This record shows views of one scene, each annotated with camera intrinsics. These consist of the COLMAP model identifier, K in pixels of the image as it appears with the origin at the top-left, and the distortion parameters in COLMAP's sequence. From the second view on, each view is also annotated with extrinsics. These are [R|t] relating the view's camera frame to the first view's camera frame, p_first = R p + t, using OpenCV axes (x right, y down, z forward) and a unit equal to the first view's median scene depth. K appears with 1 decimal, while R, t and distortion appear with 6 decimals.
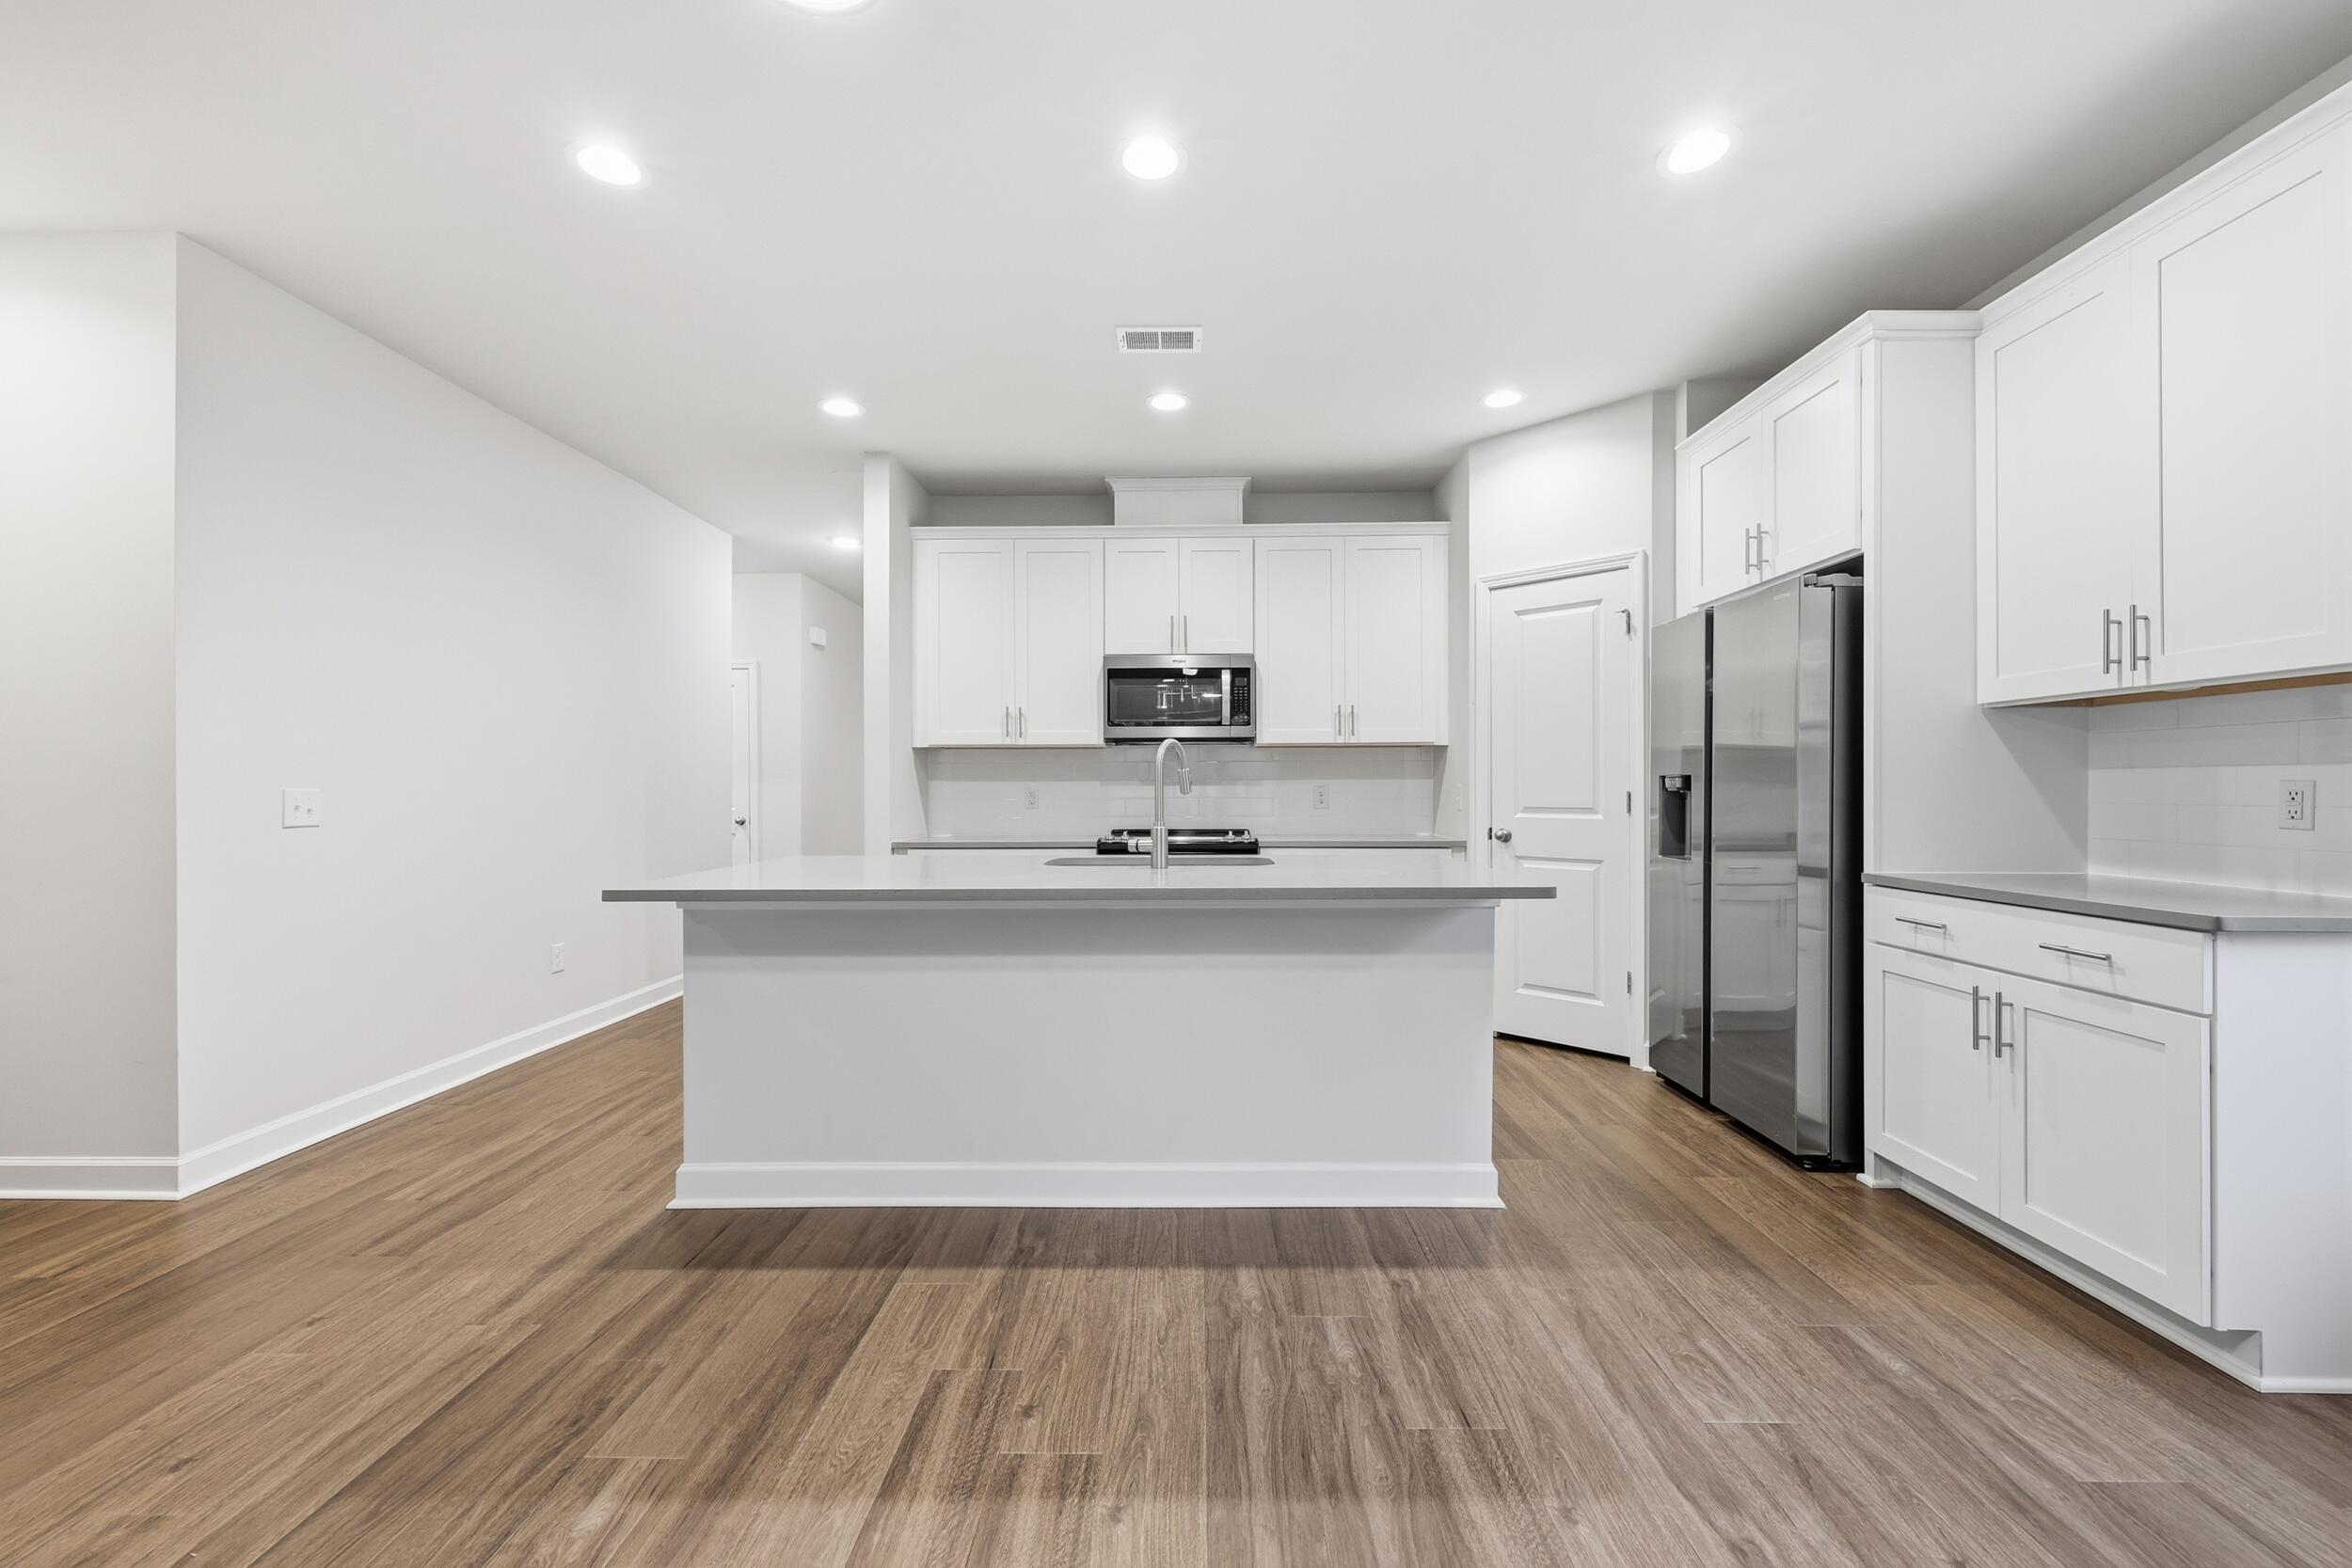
lens RADIAL K [[950.0, 0, 1180.3], [0, 950.0, 789.5], [0, 0, 1]] dist [0.004877, -0.000362]
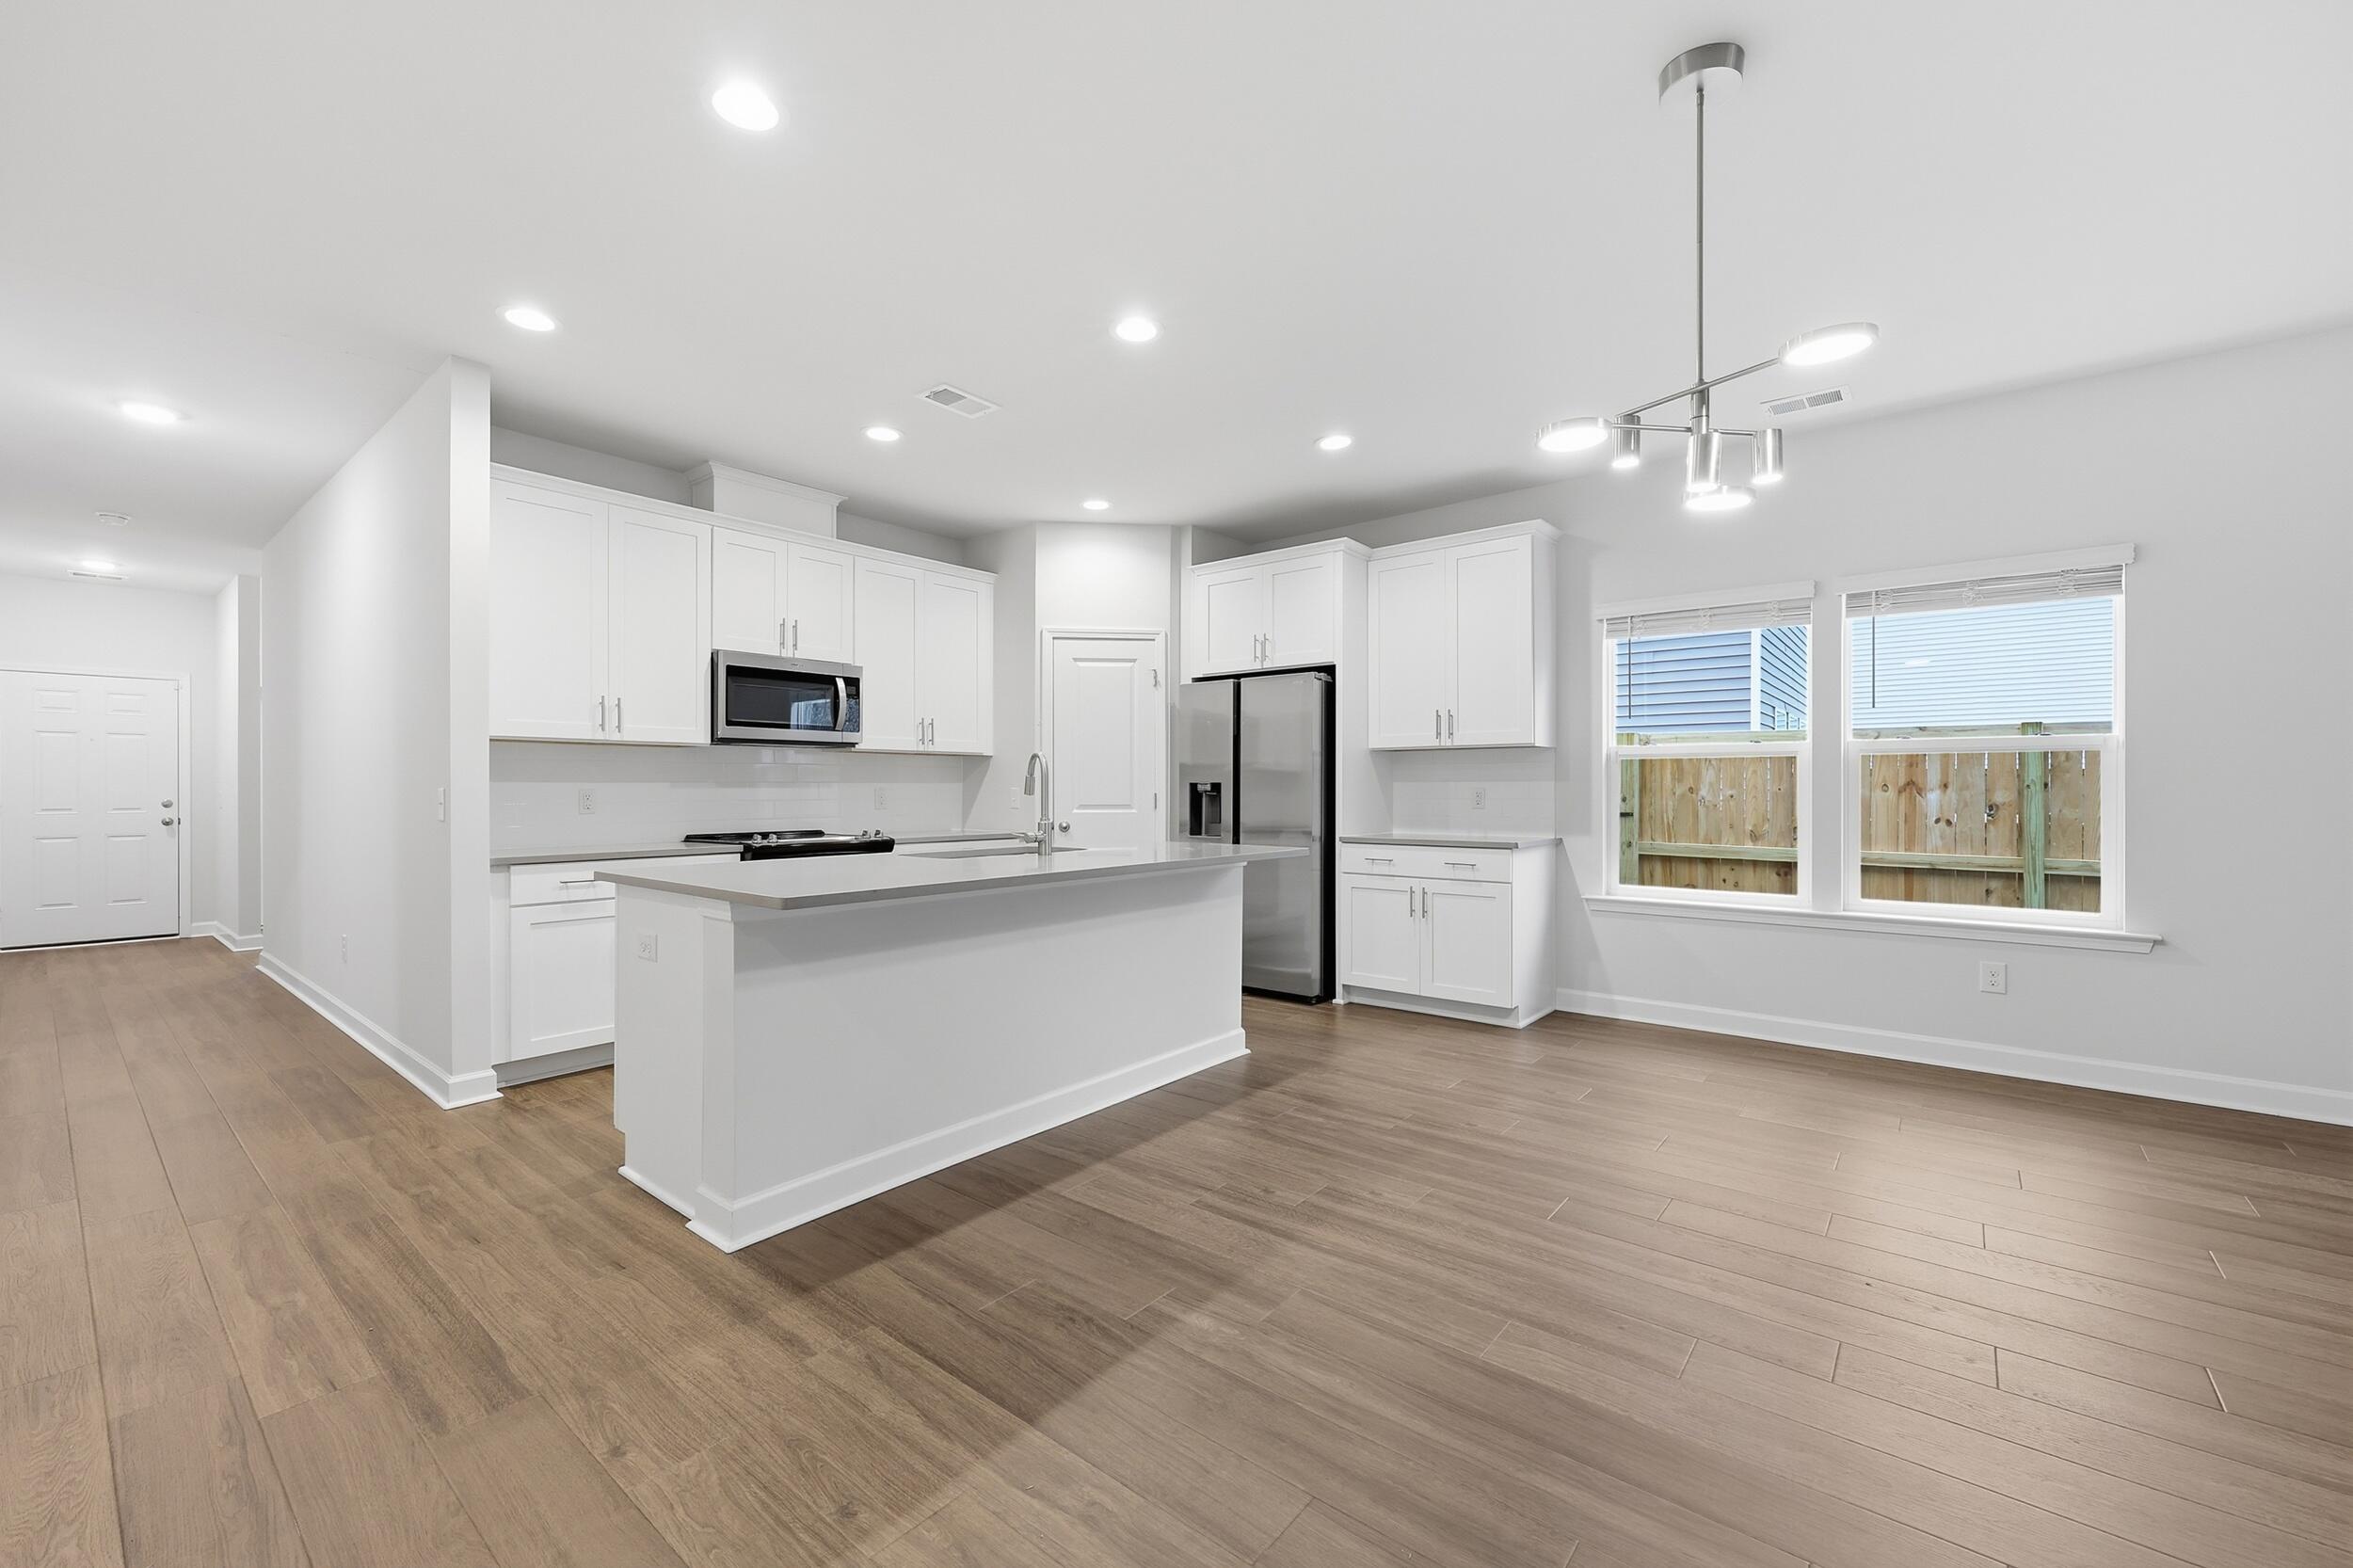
lens RADIAL K [[950.5, 0, 1170.2], [0, 950.5, 795.7], [0, 0, 1]] dist [0.004877, -0.000362]
pose [[0.622603, -0.002777, 0.782533, -0.808742], [-0.000468, 0.999992, 0.003921, -0.000215], [-0.782538, -0.002807, 0.622597, 0.086394]]
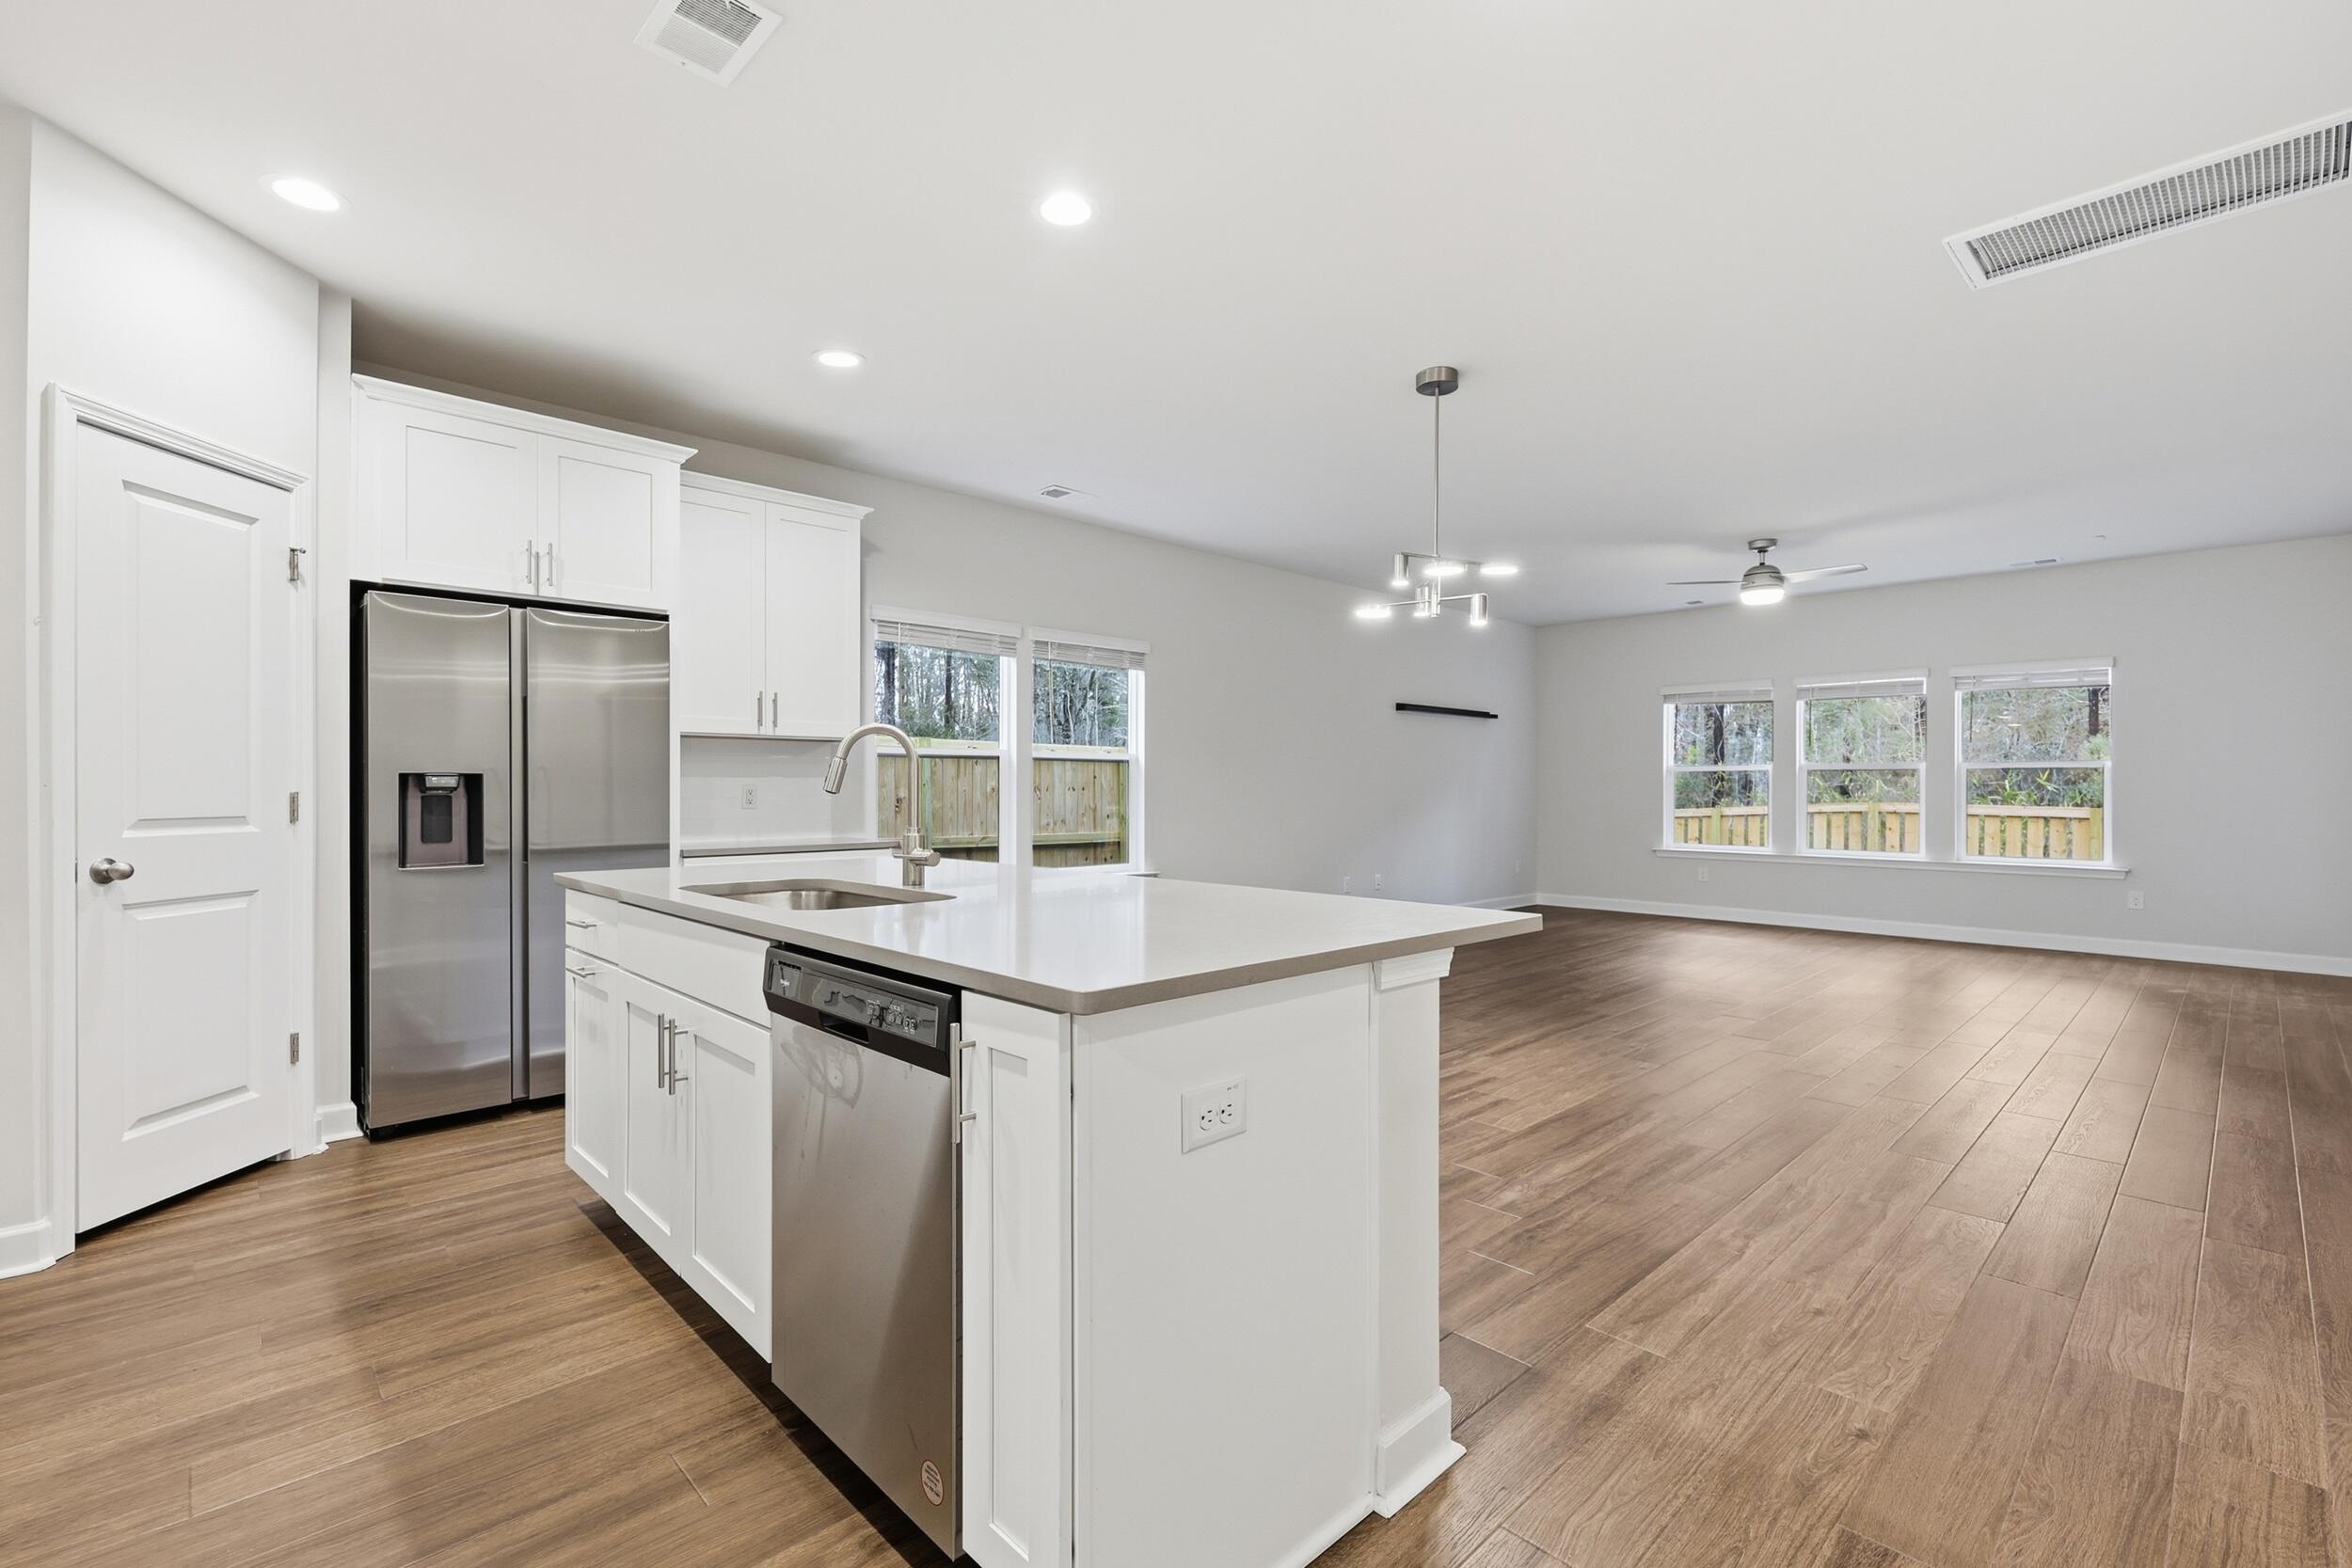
lens RADIAL K [[1030.2, 0, 1175.1], [0, 1030.2, 797.9], [0, 0, 1]] dist [0.006431, 0.000125]
pose [[-0.705509, -0.004671, 0.708685, -0.726905], [0.000316, 0.999976, 0.006906, 0.001571], [-0.708701, 0.005097, -0.705491, 1.326948]]
